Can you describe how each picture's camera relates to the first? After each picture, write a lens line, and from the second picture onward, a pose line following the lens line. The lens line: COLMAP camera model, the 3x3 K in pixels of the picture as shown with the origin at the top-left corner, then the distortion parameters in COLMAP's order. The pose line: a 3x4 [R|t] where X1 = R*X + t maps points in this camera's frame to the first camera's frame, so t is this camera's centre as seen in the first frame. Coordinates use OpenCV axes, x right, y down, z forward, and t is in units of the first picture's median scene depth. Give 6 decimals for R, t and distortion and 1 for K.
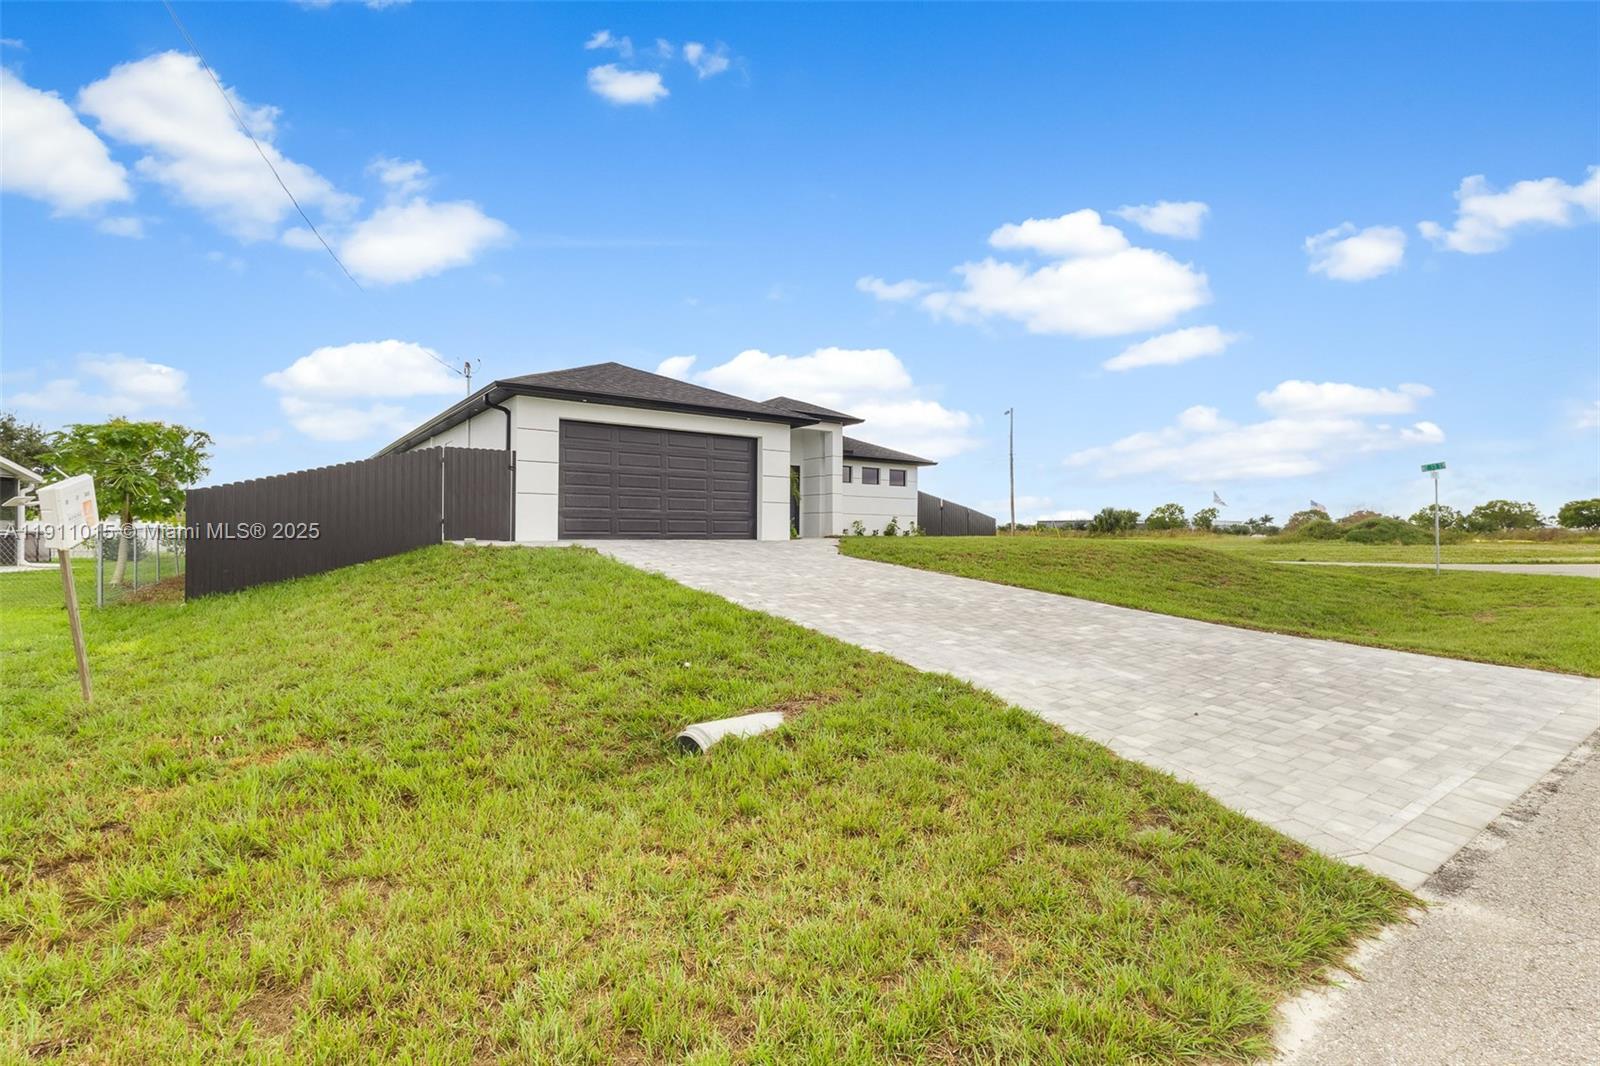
lens RADIAL K [[766.4, 0, 800.0], [0, 766.4, 533.0], [0, 0, 1]] dist [-0.000207, -0.000248]
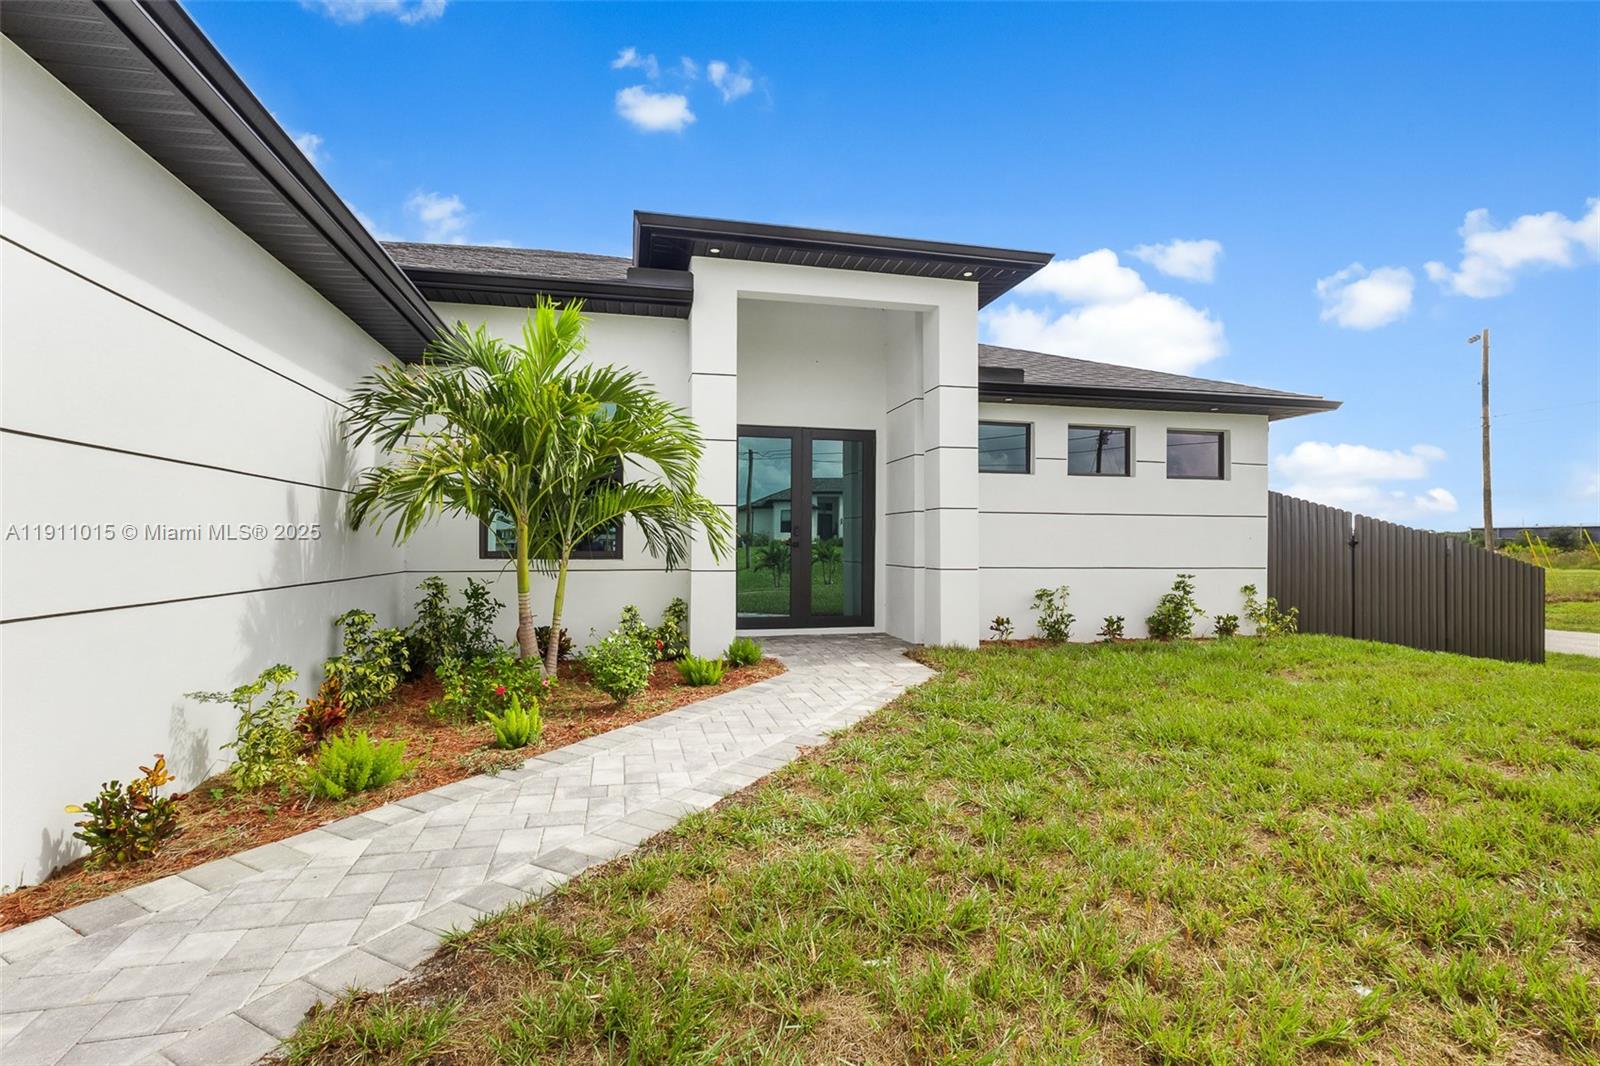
lens RADIAL K [[766.4, 0, 800.0], [0, 766.4, 533.0], [0, 0, 1]] dist [-0.000207, -0.000248]
pose [[0.910383, 0.000898, -0.413767, 0.178589], [-0.003185, 0.999983, -0.004837, -0.059334], [0.413755, 0.005721, 0.910370, 1.035101]]
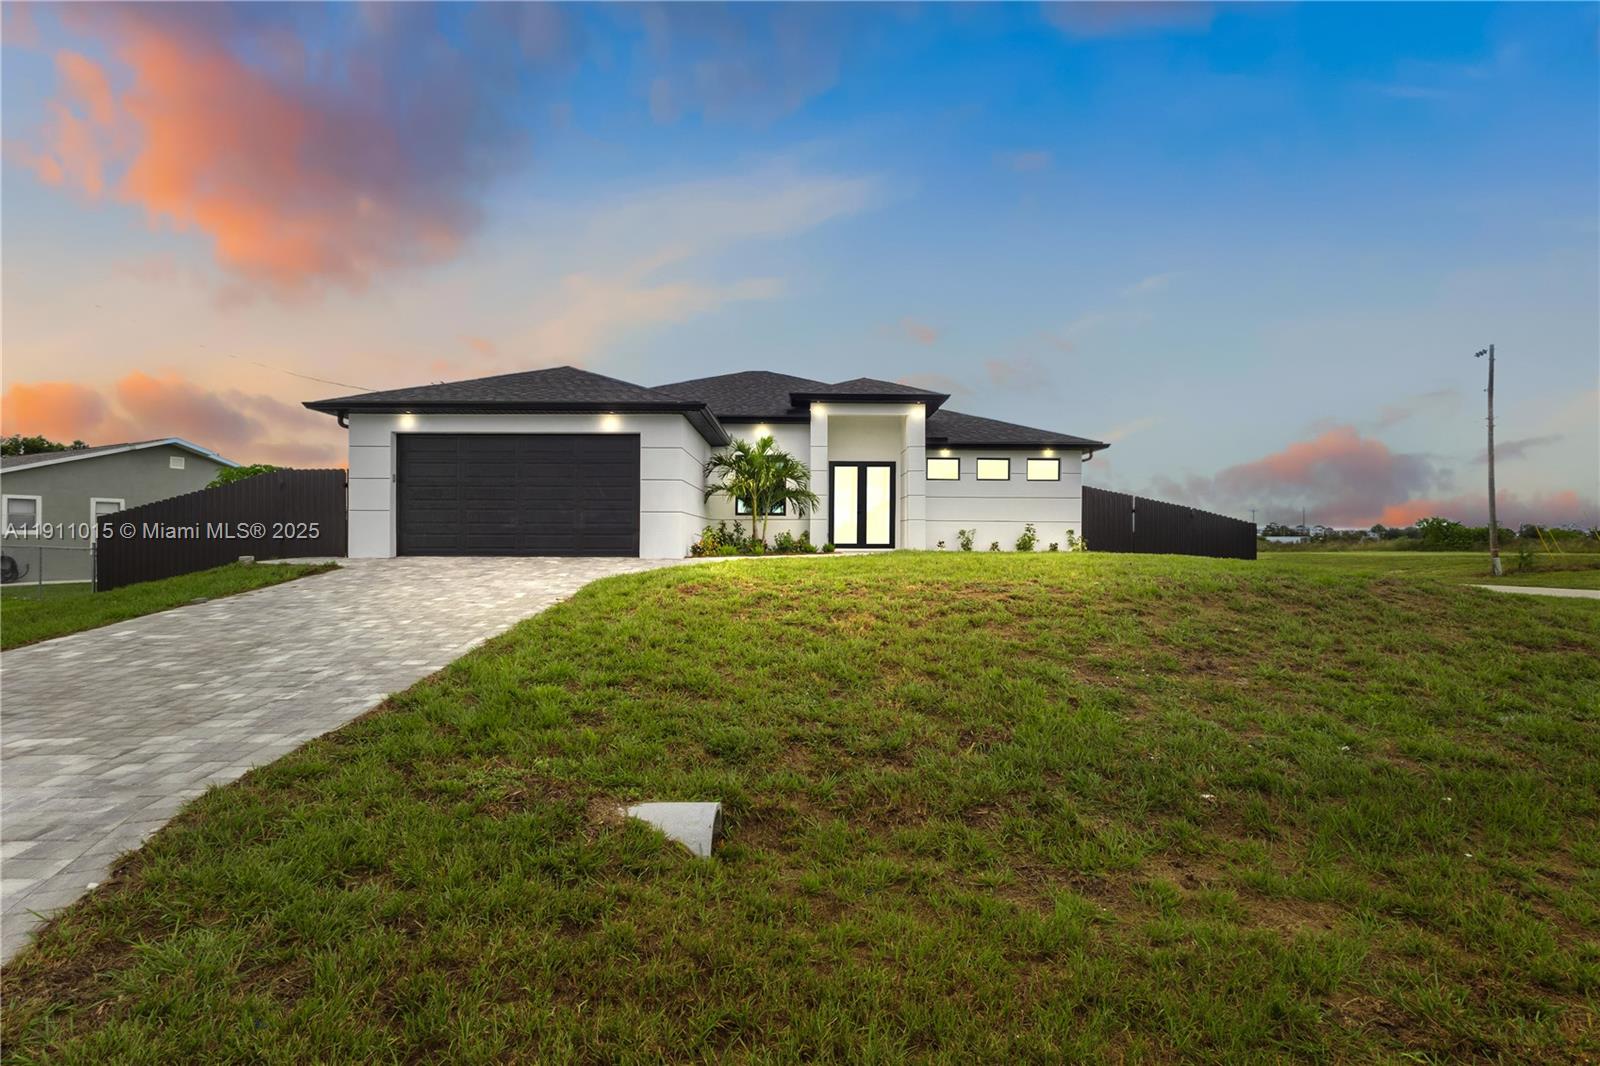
lens RADIAL K [[766.4, 0, 800.0], [0, 766.4, 533.0], [0, 0, 1]] dist [-0.000207, -0.000248]
pose [[0.800559, -0.000249, -0.599254, 0.617039], [-0.001210, 0.999997, -0.002032, -0.018048], [0.599253, 0.002352, 0.800556, 0.476790]]
